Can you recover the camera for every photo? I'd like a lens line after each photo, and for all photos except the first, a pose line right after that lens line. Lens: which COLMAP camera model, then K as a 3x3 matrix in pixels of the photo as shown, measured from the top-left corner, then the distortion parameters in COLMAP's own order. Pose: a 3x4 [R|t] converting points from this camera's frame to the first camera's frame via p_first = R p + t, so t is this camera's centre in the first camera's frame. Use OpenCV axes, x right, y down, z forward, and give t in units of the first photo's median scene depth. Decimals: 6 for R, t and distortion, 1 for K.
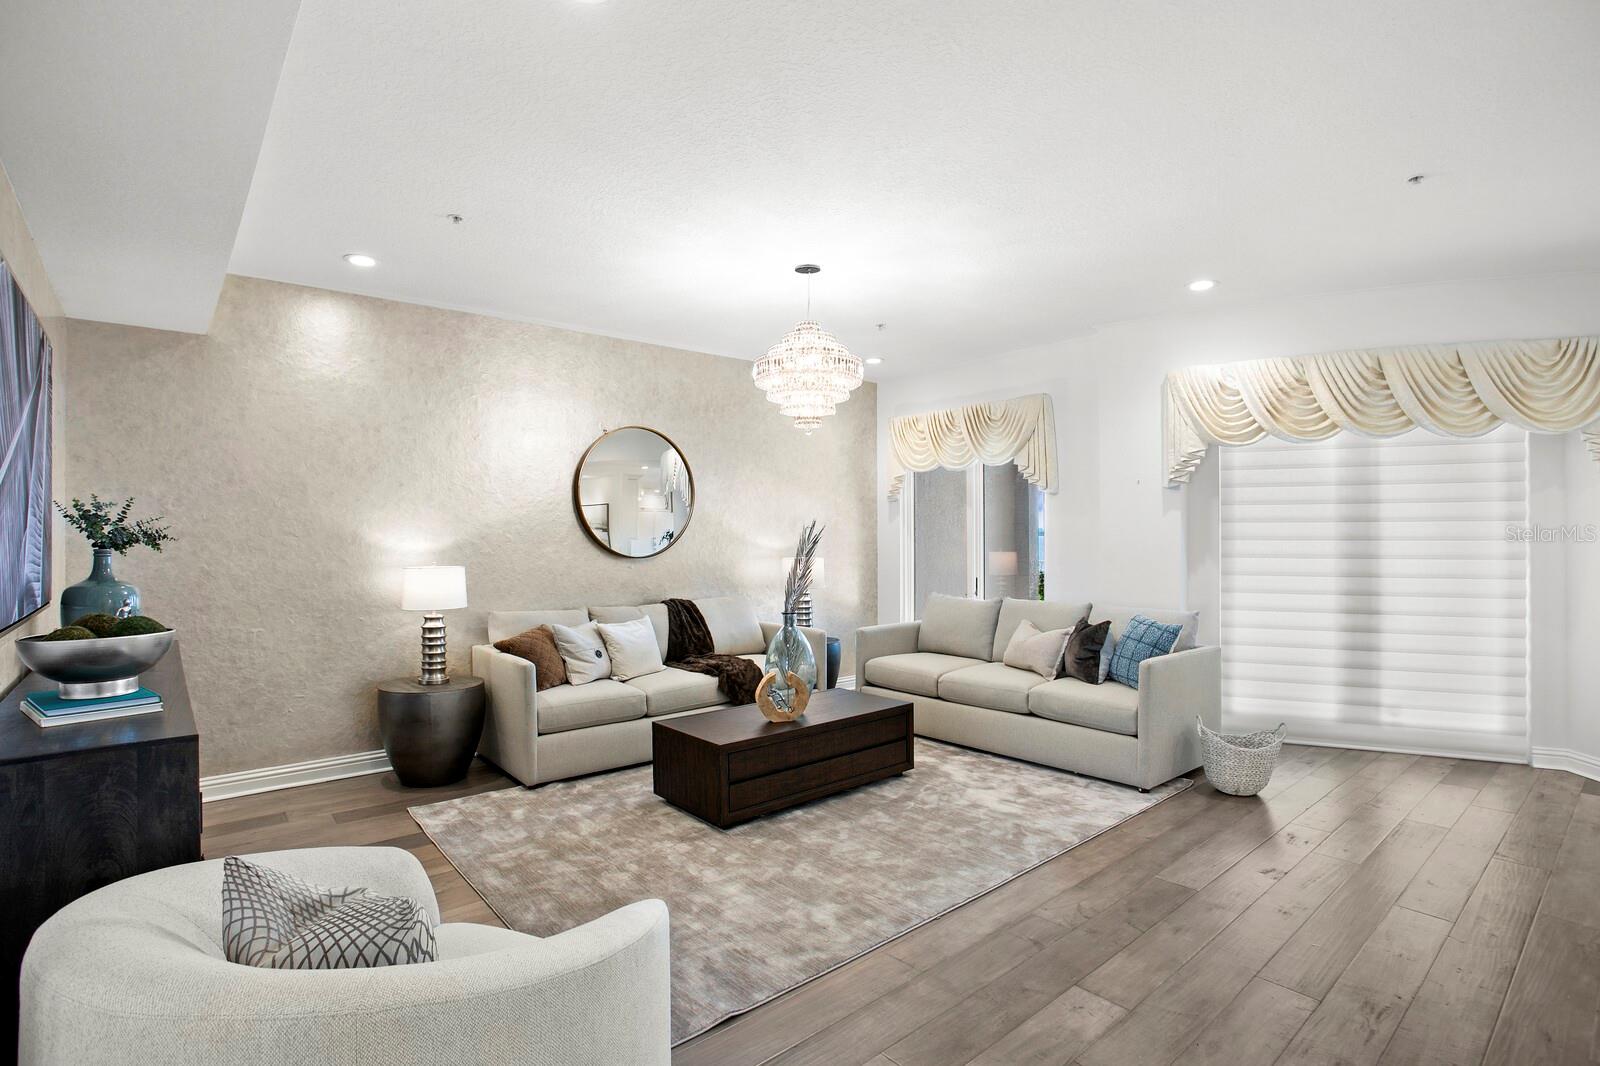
lens RADIAL K [[778.4, 0, 800.0], [0, 778.4, 533.0], [0, 0, 1]] dist [-0.074862, 0.036084]
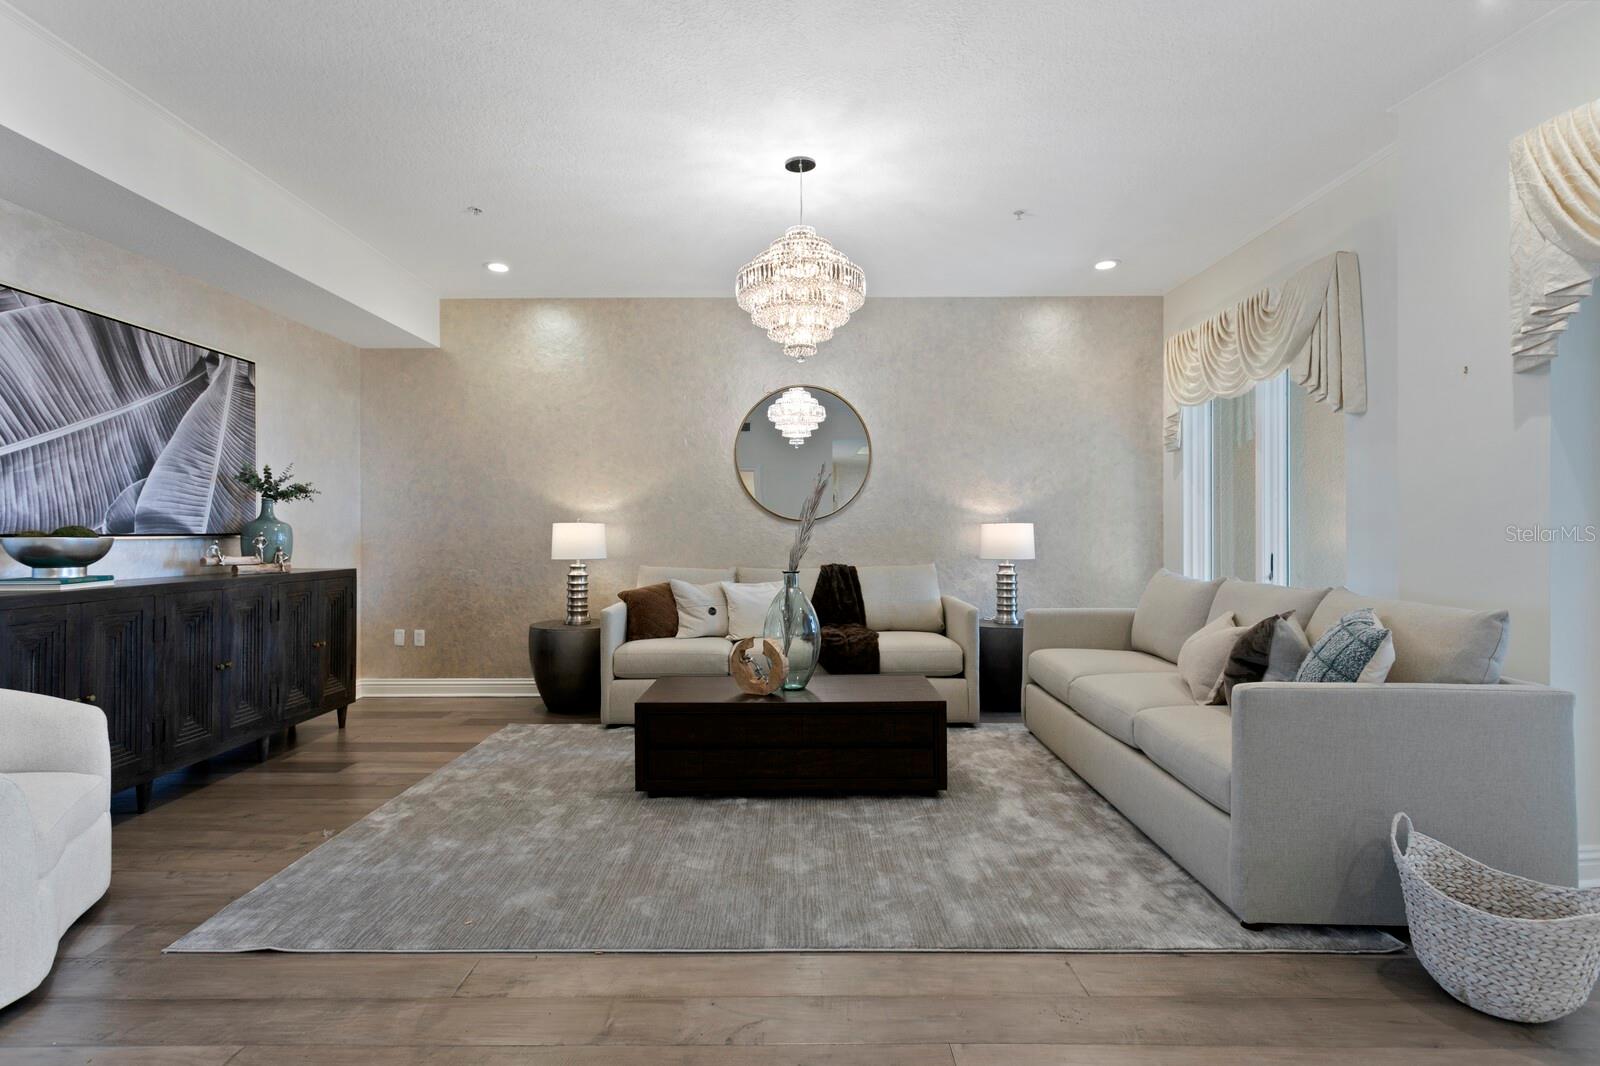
lens RADIAL K [[755.3, 0, 800.0], [0, 755.3, 533.0], [0, 0, 1]] dist [0.000531, 0.000383]
pose [[0.759310, 0.005124, -0.650709, 0.511309], [0.001800, 0.999949, 0.009975, 0.047849], [0.650727, -0.008746, 0.759262, 0.350342]]
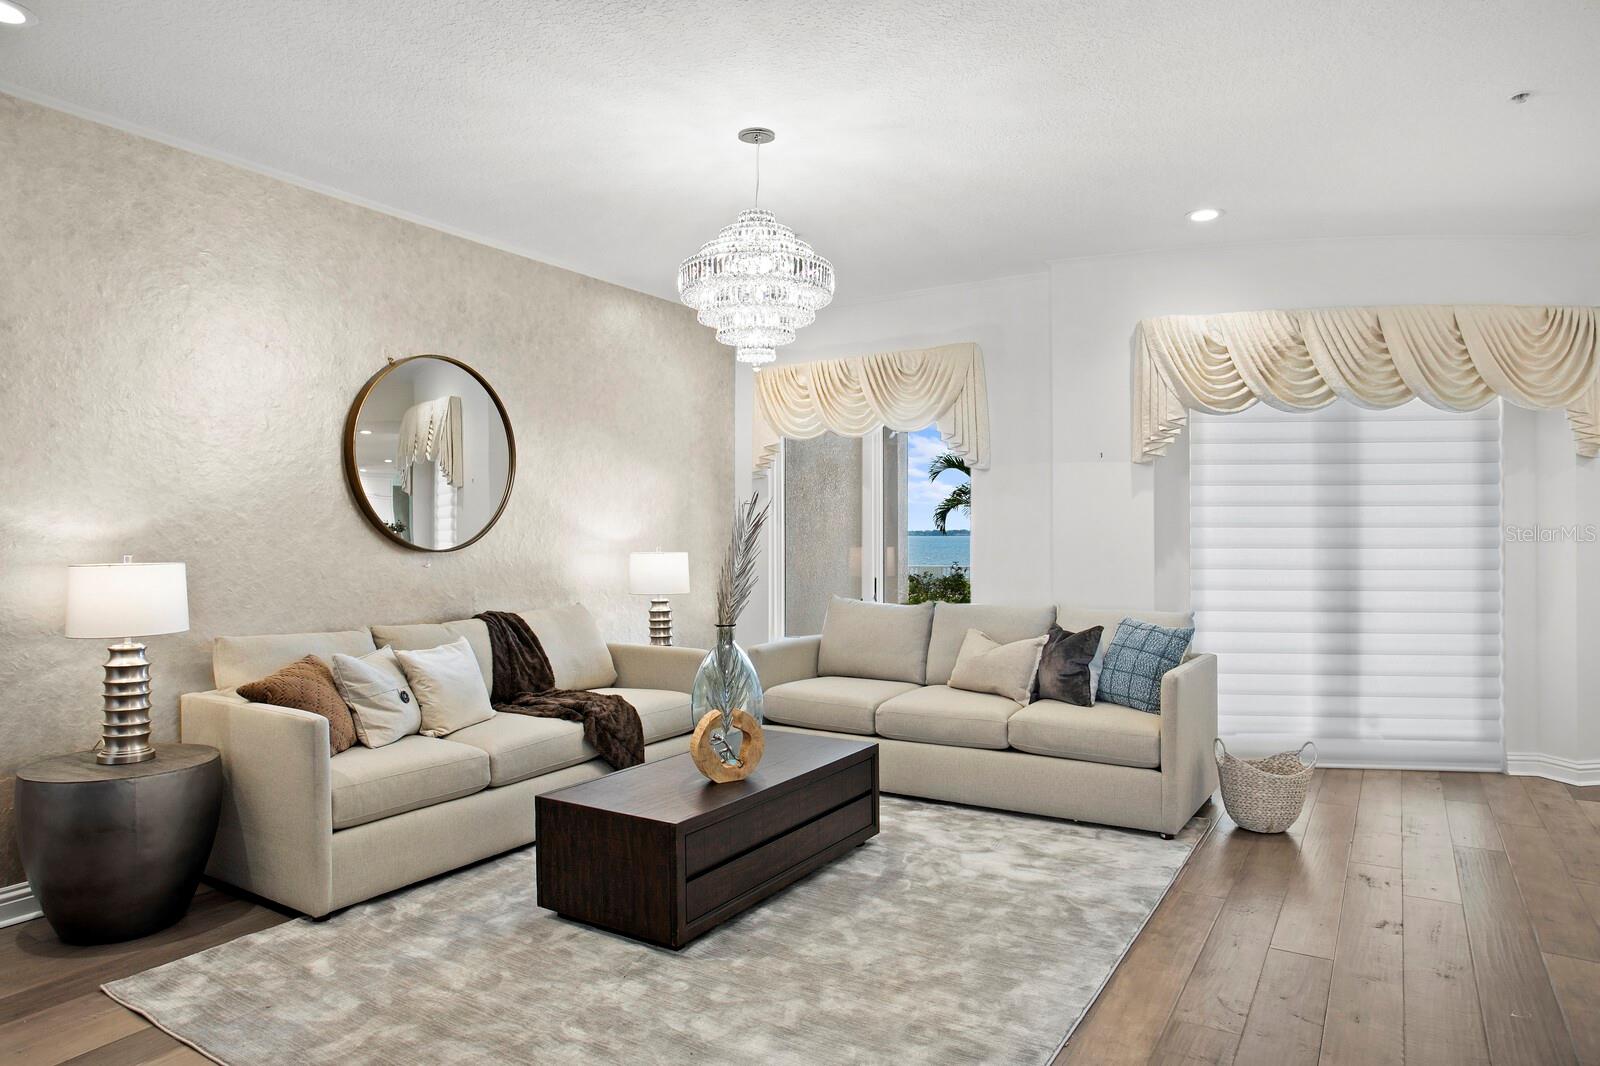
lens RADIAL K [[972.8, 0, 797.2], [0, 972.8, 528.9], [0, 0, 1]] dist [-0.058559, 0.051101]
pose [[0.955599, 0.003252, 0.294652, -0.199452], [-0.002298, 0.999991, -0.003586, 0.018358], [-0.294661, 0.002750, 0.955598, 0.138772]]
